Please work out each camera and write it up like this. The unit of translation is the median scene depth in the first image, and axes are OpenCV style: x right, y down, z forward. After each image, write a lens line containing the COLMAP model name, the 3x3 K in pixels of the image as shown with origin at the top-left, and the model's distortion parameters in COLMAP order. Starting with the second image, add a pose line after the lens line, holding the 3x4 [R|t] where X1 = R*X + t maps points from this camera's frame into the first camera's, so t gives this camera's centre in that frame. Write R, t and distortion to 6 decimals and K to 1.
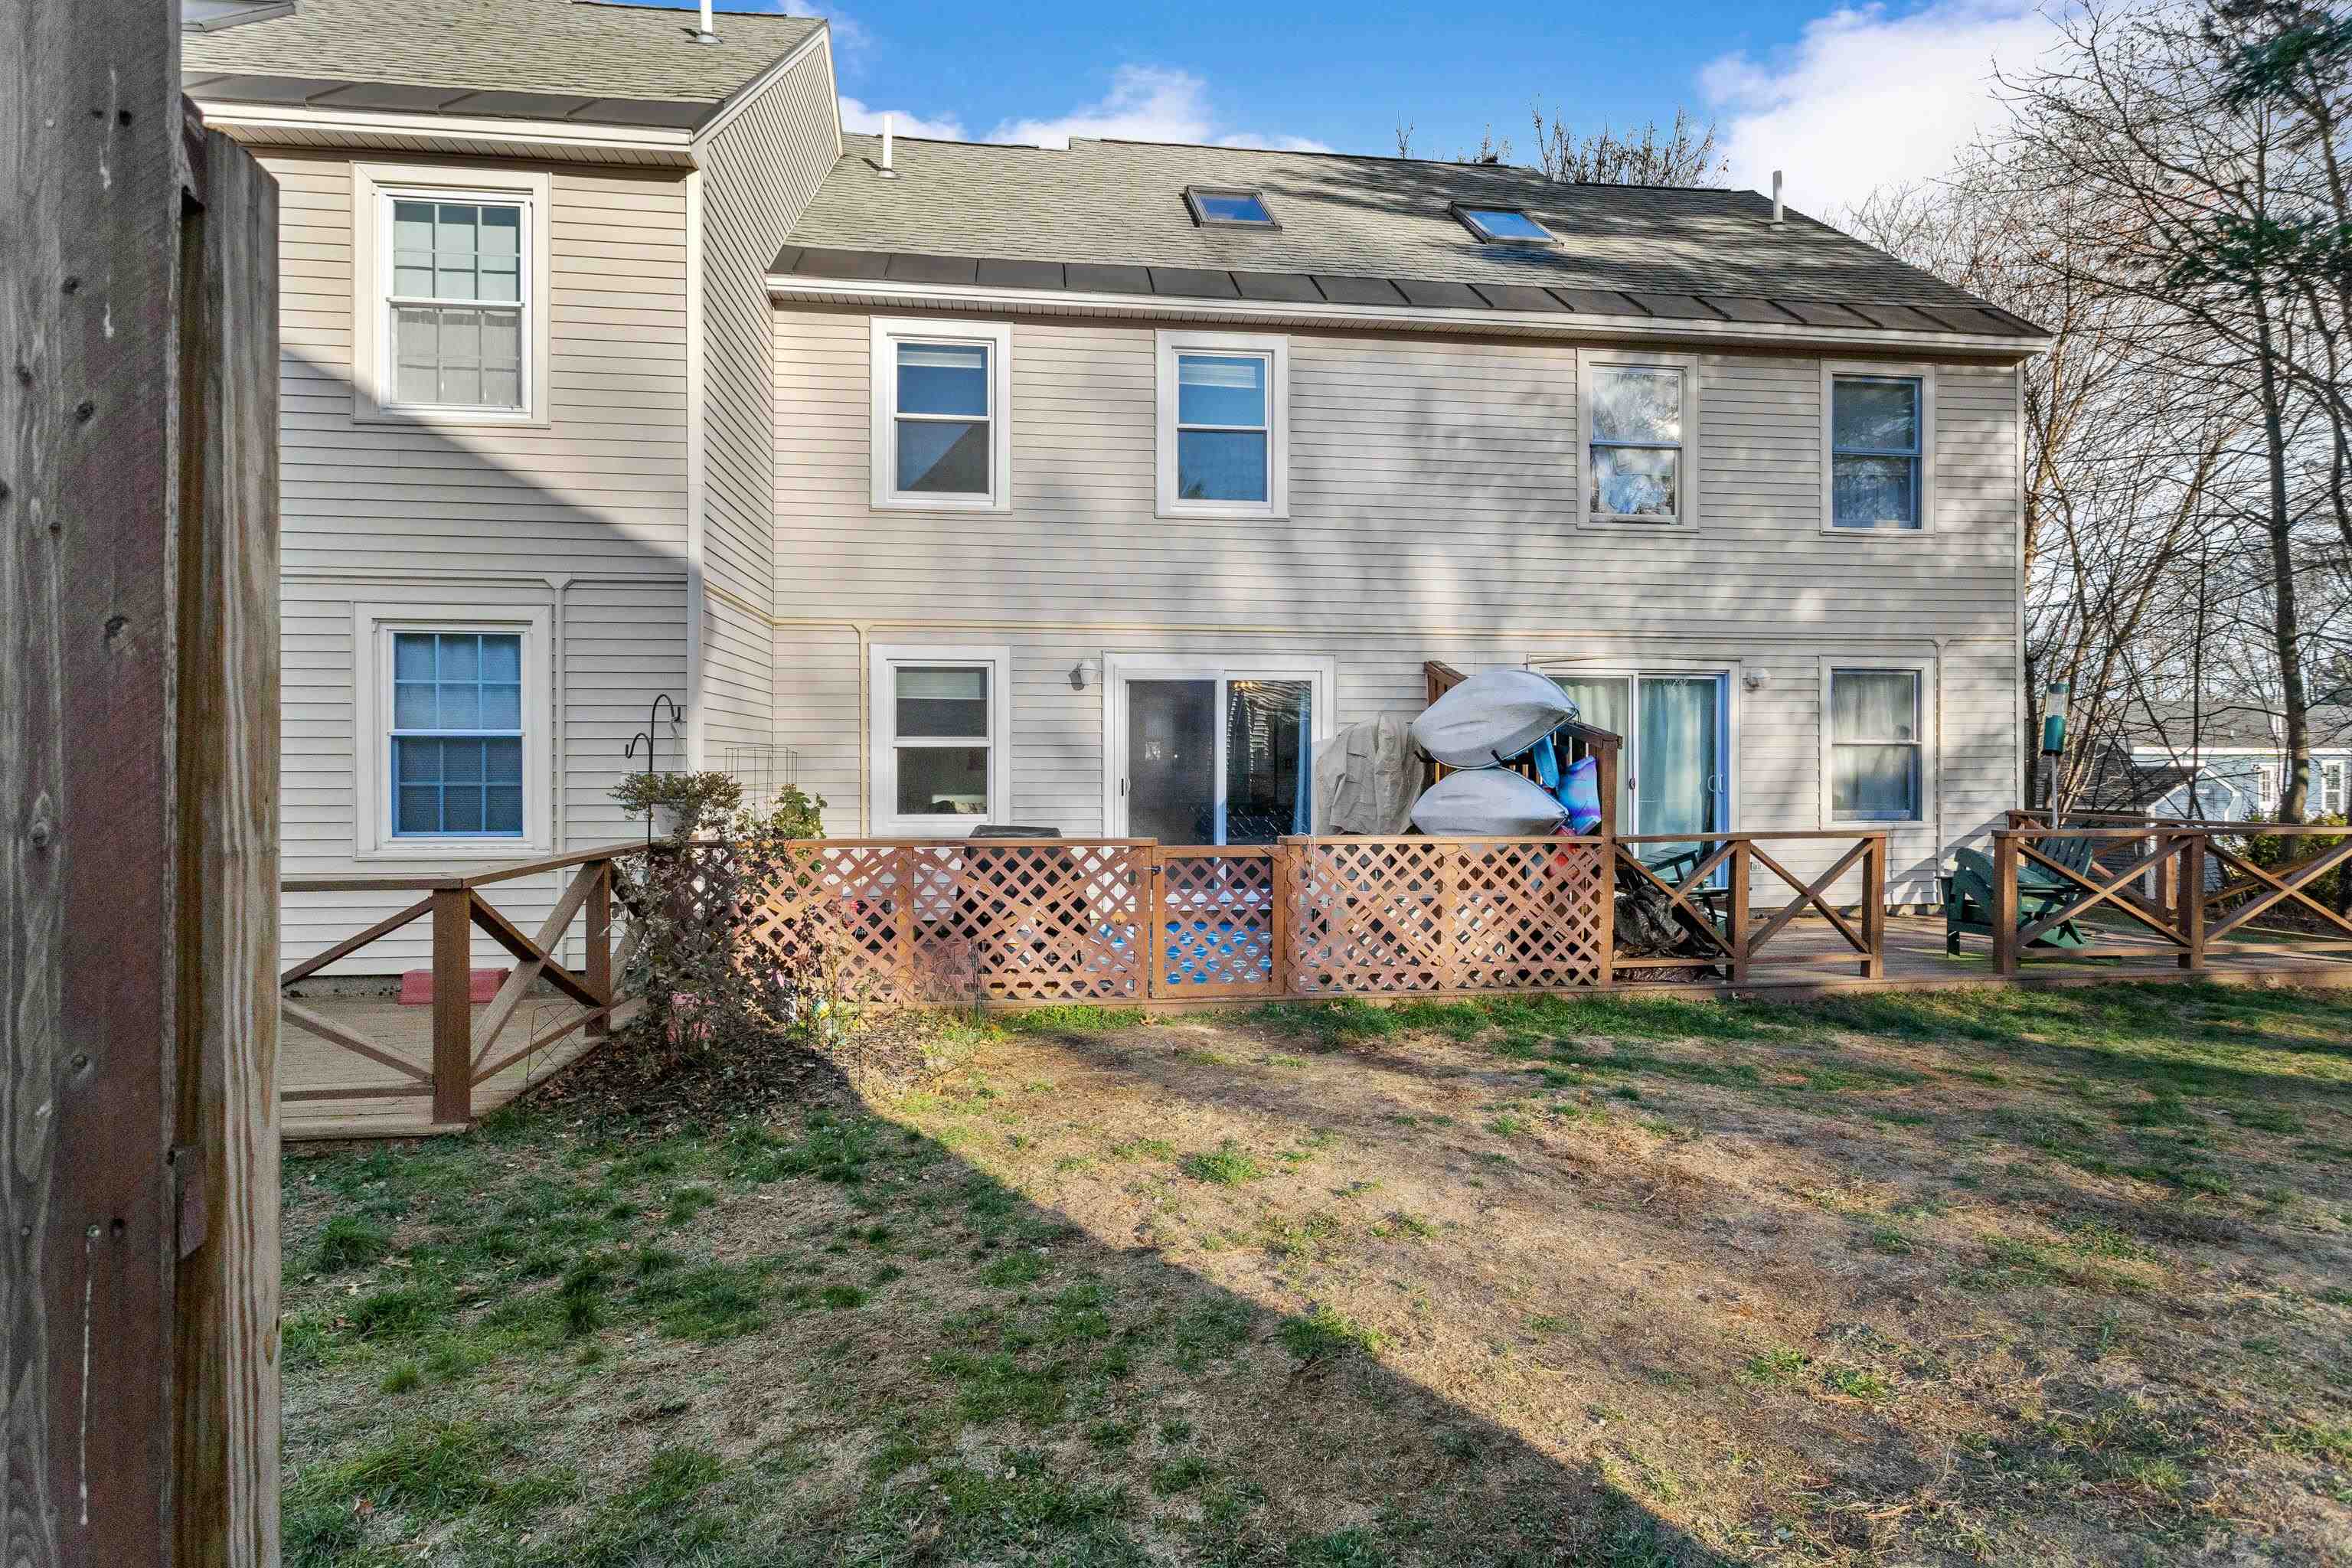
lens RADIAL K [[1204.7, 0, 1195.3], [0, 1204.7, 775.5], [0, 0, 1]] dist [-0.008592, 0.001509]
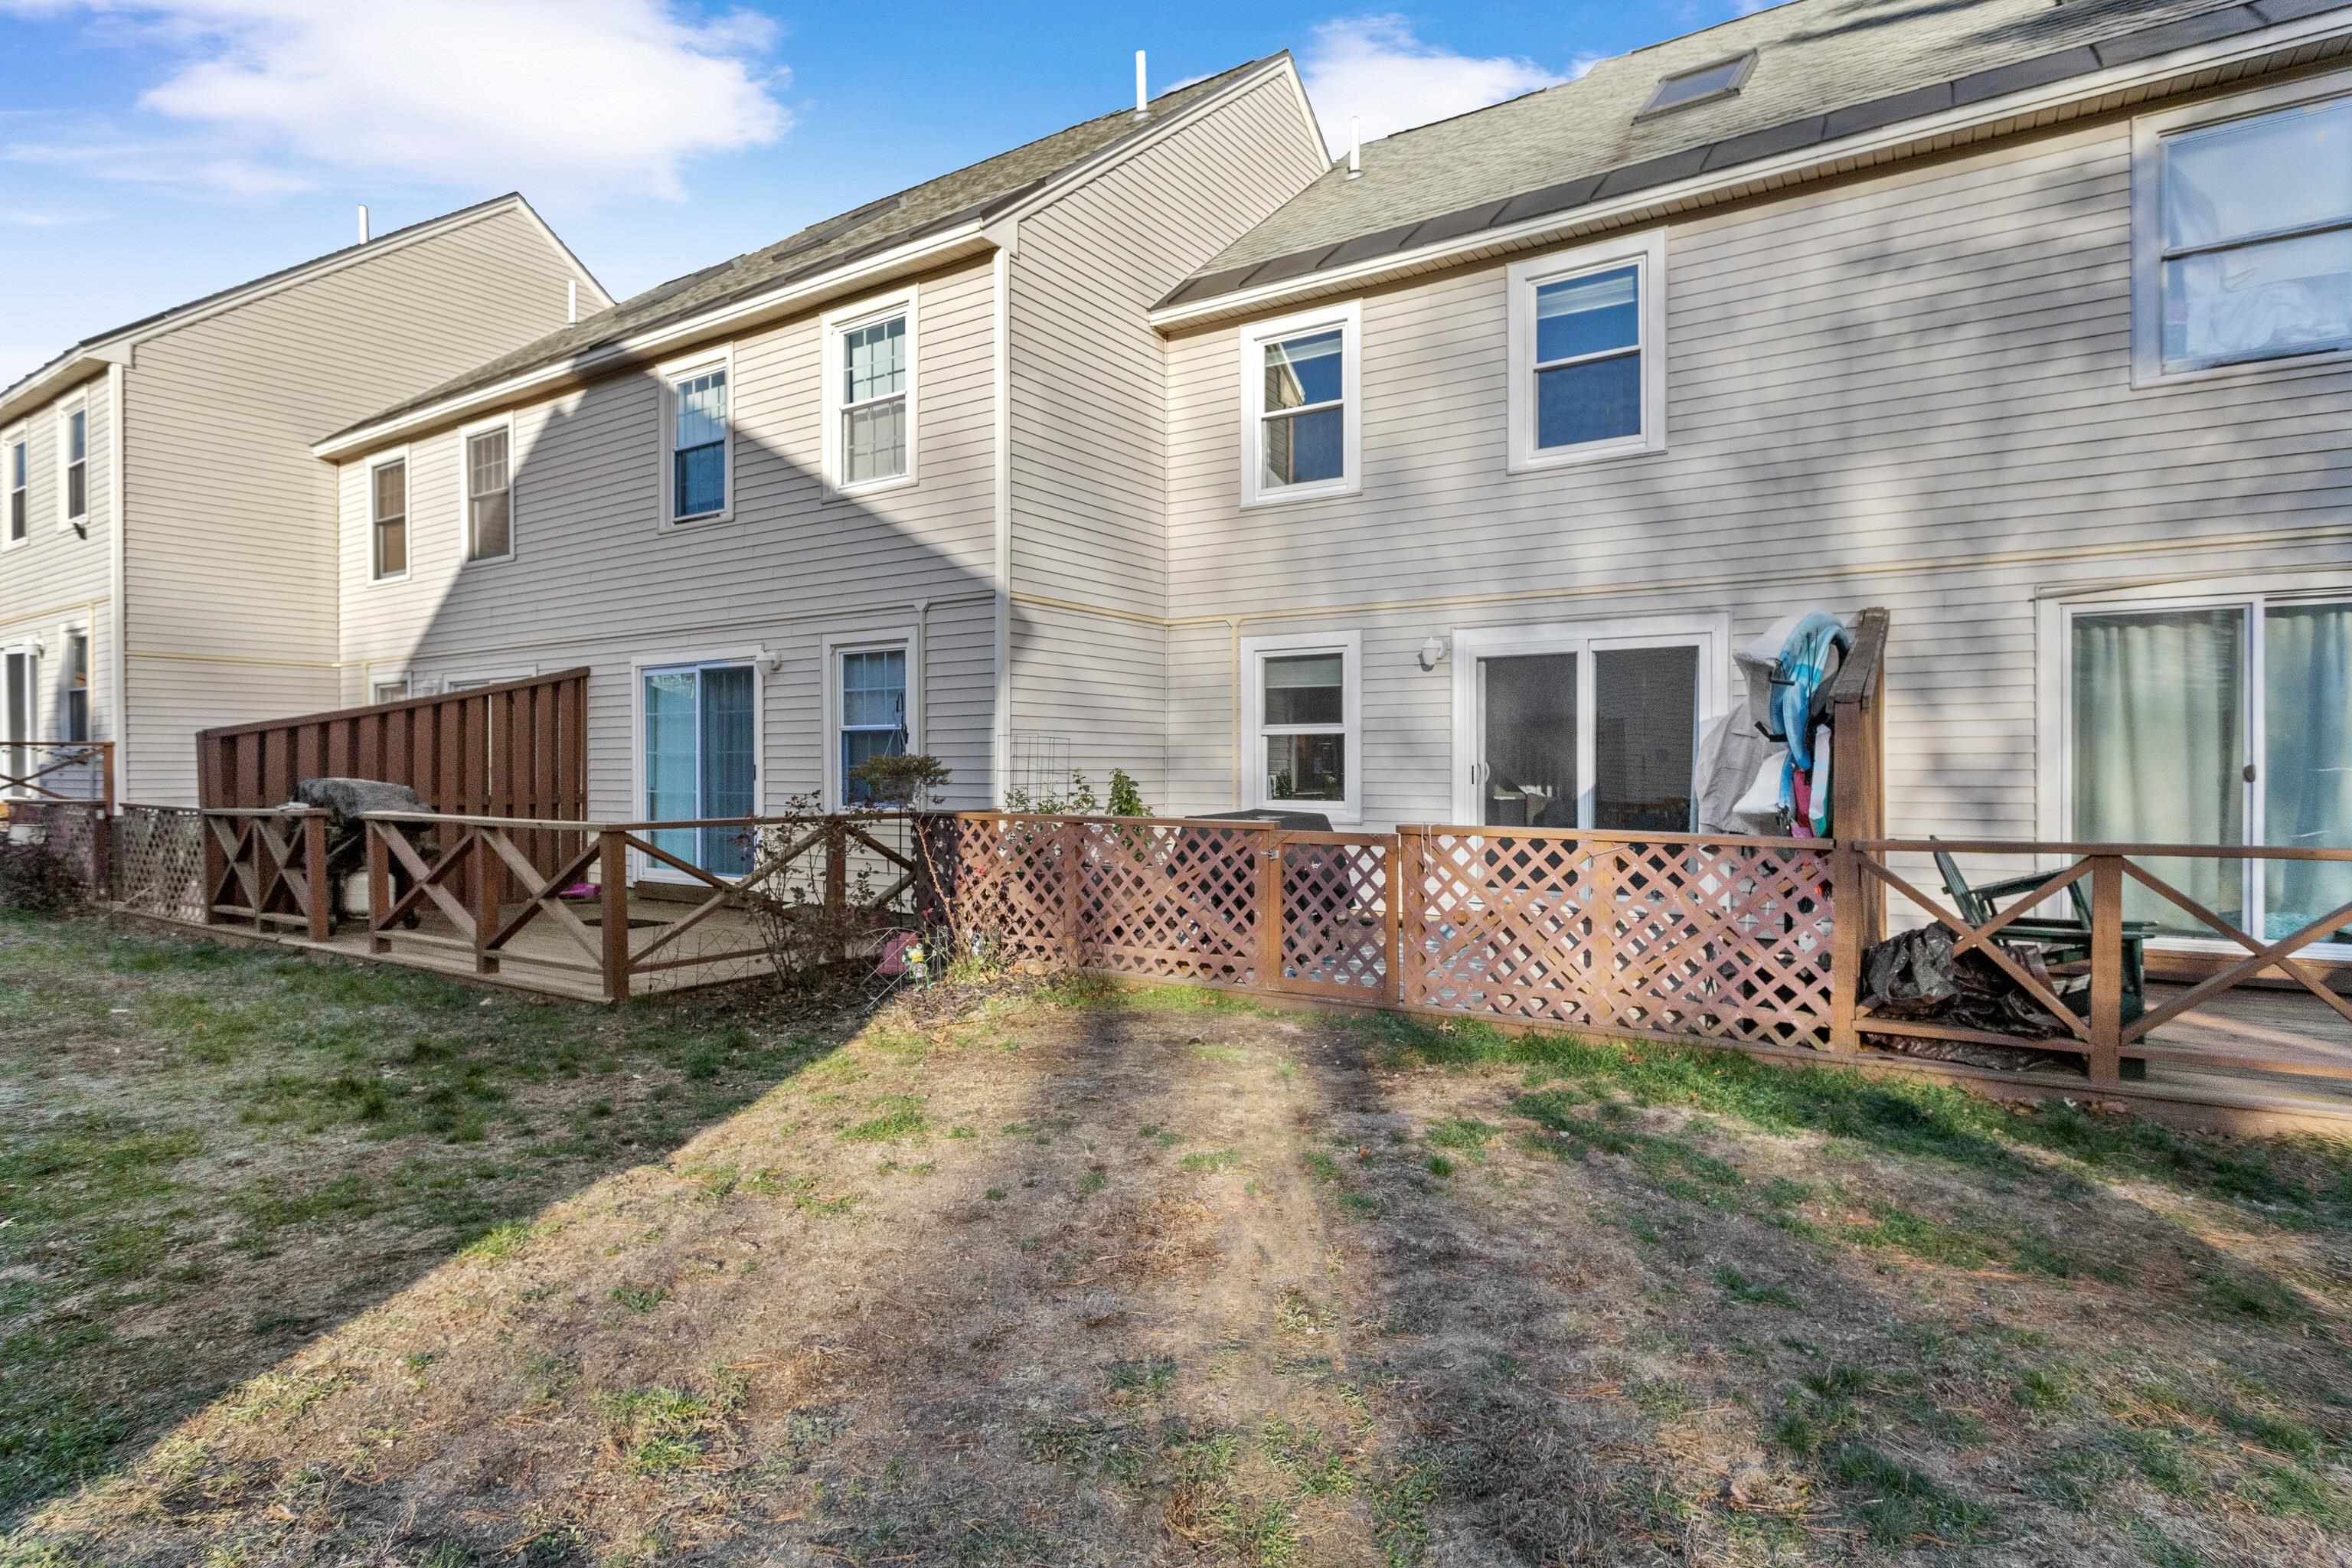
lens RADIAL K [[1204.7, 0, 1195.3], [0, 1204.7, 775.5], [0, 0, 1]] dist [-0.008592, 0.001509]
pose [[0.760299, 0.004268, -0.649559, 0.488231], [-0.003440, 0.999991, 0.002544, 0.011943], [0.649564, 0.000300, 0.760307, 0.215116]]
